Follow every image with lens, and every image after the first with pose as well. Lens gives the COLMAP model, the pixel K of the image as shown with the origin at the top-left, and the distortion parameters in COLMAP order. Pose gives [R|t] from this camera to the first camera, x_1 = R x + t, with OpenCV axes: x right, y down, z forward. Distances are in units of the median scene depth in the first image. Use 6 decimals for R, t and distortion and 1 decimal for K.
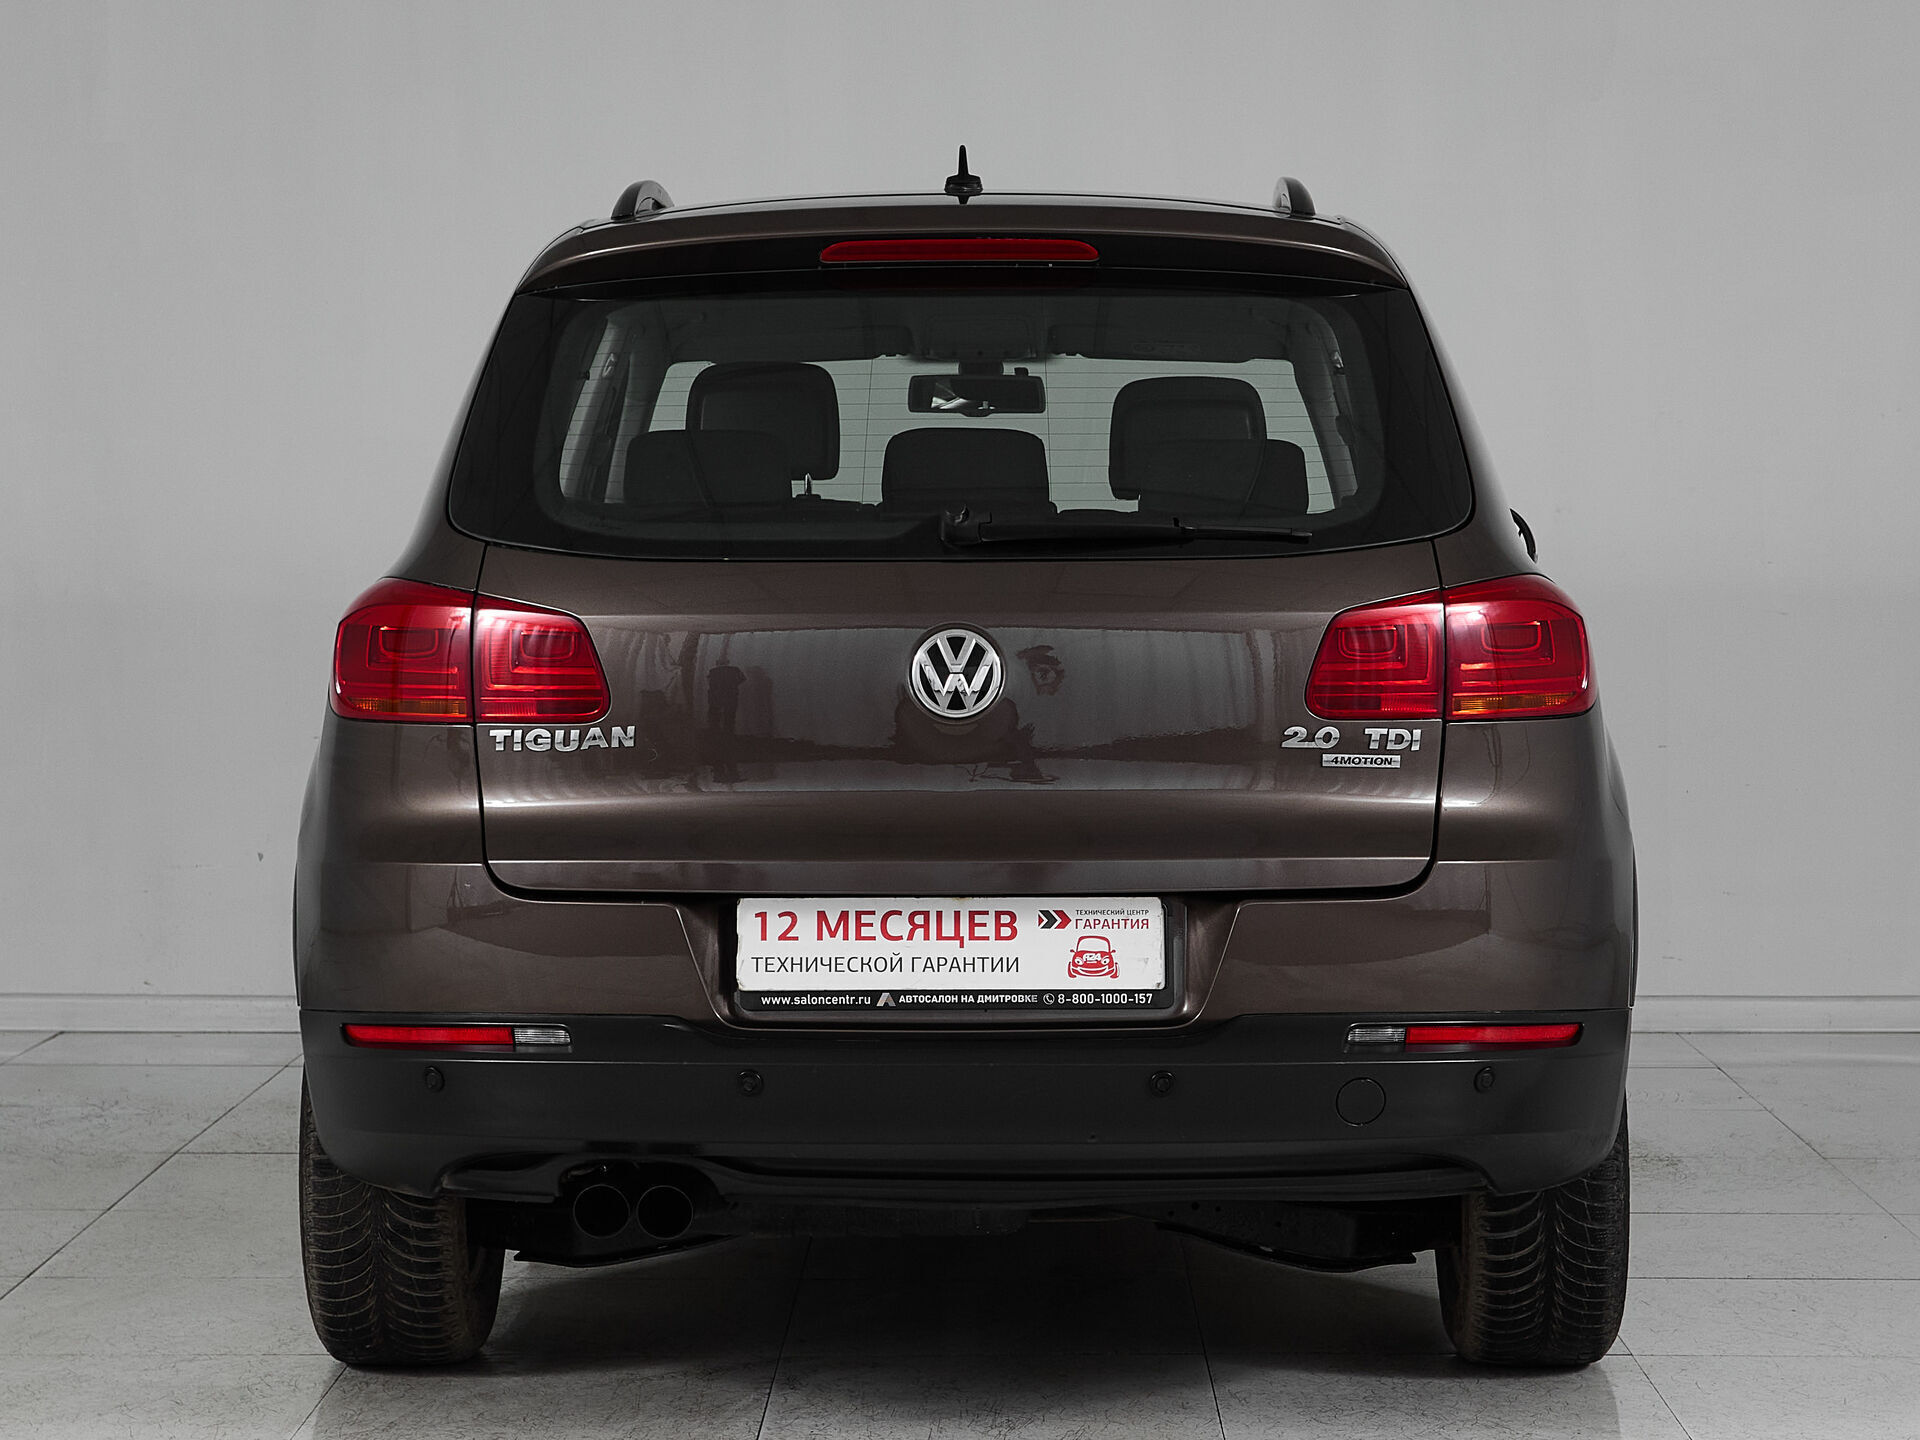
lens RADIAL K [[3169.8, 0, 960.0], [0, 3169.8, 720.0], [0, 0, 1]] dist [0.194486, 0.100724]
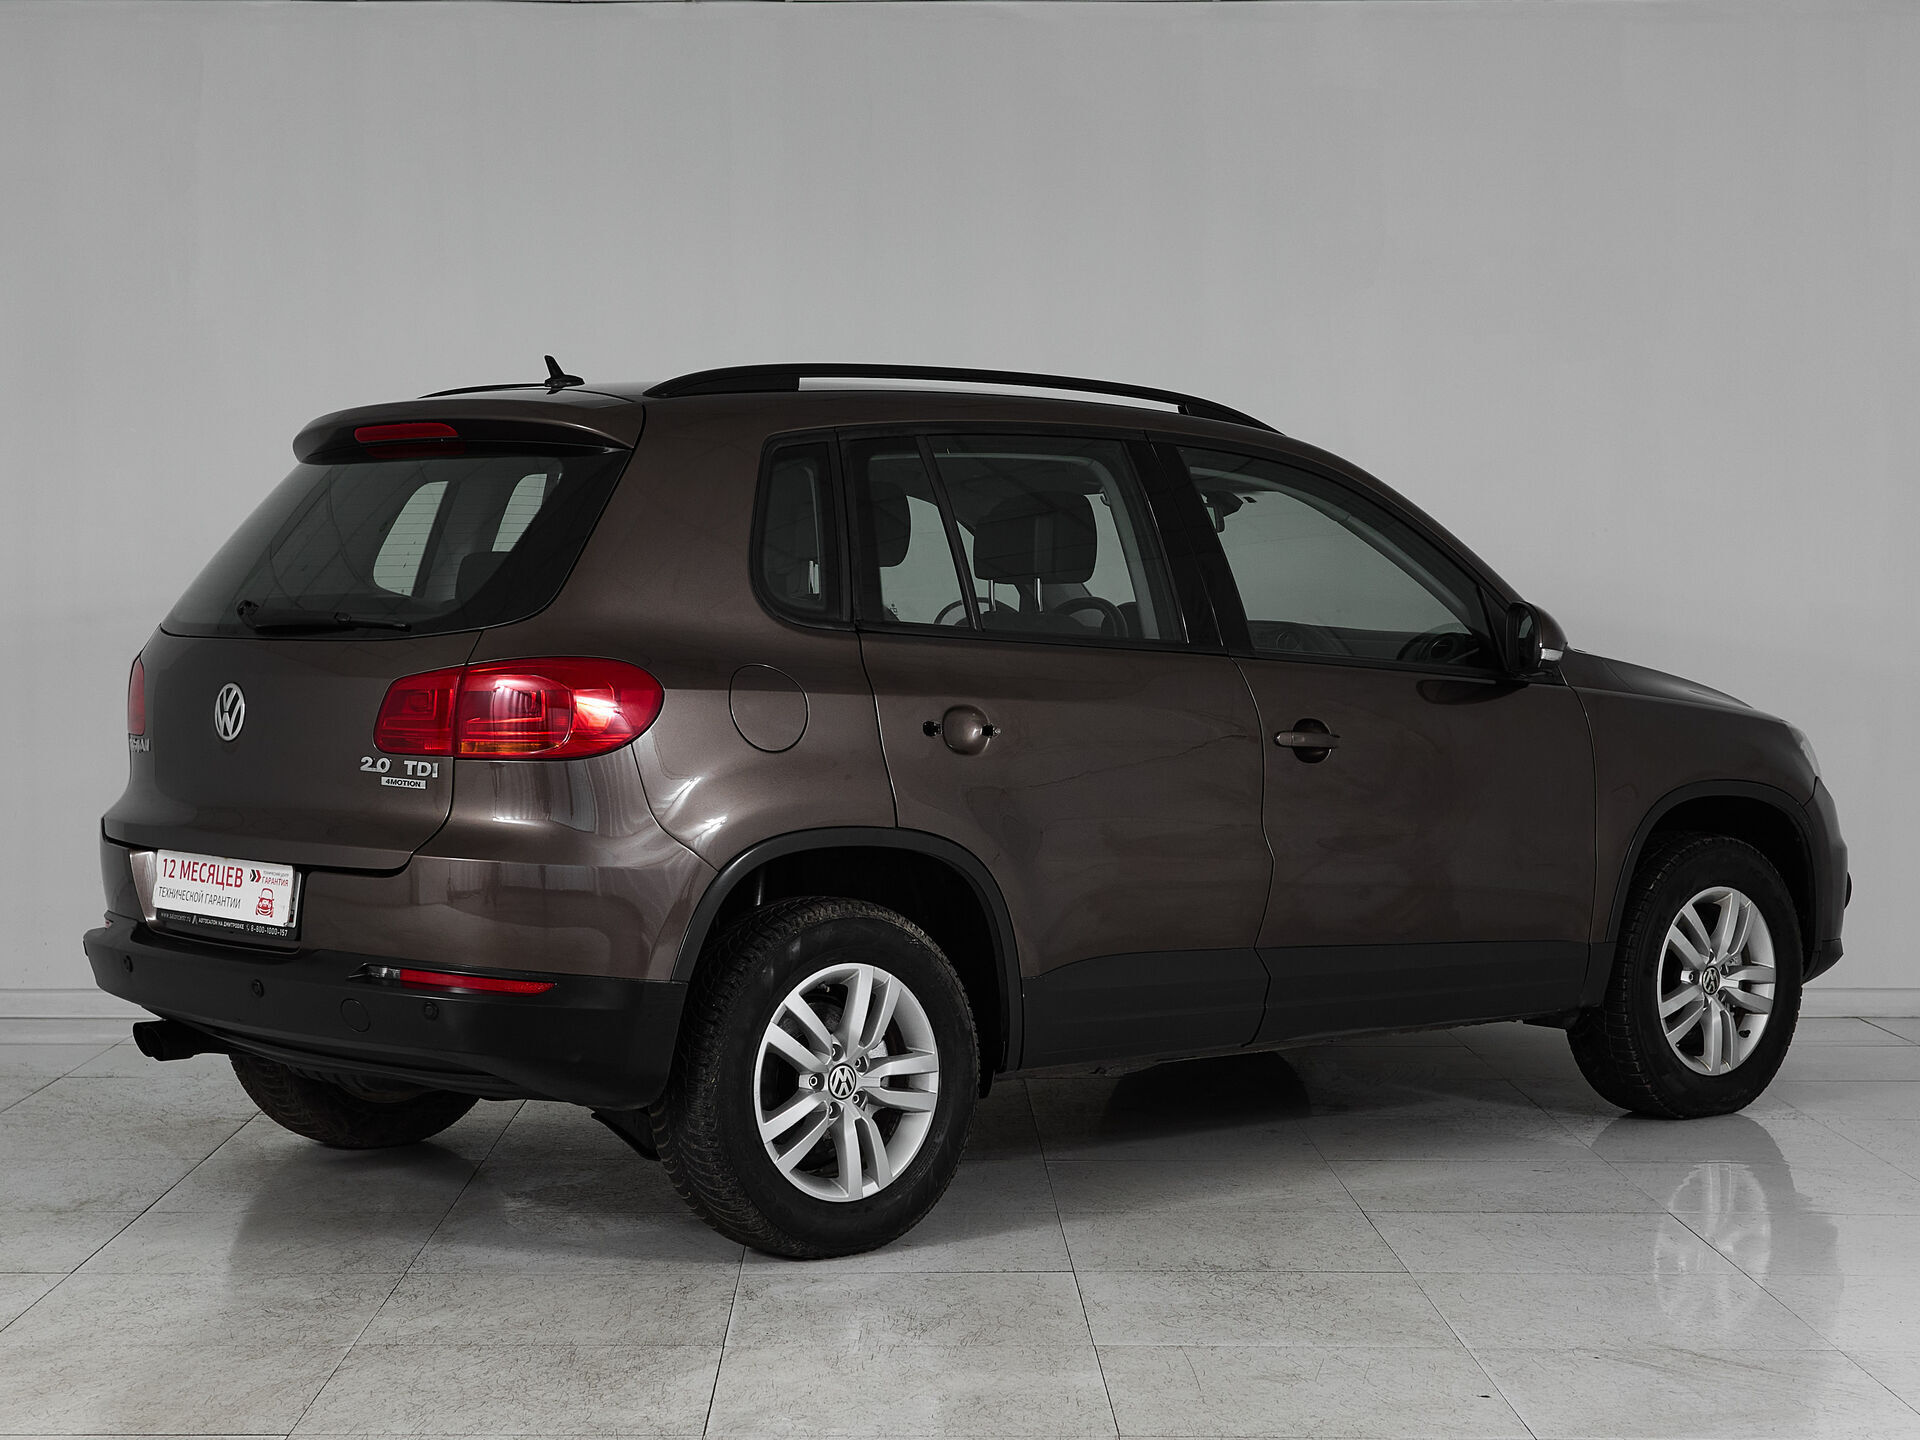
lens RADIAL K [[3169.8, 0, 960.0], [0, 3169.8, 720.0], [0, 0, 1]] dist [0.194486, 0.100724]
pose [[0.649039, 0.031507, -0.760103, 1.394717], [-0.057244, 0.998332, -0.007498, -0.019318], [0.758598, 0.048377, 0.649760, 0.252233]]
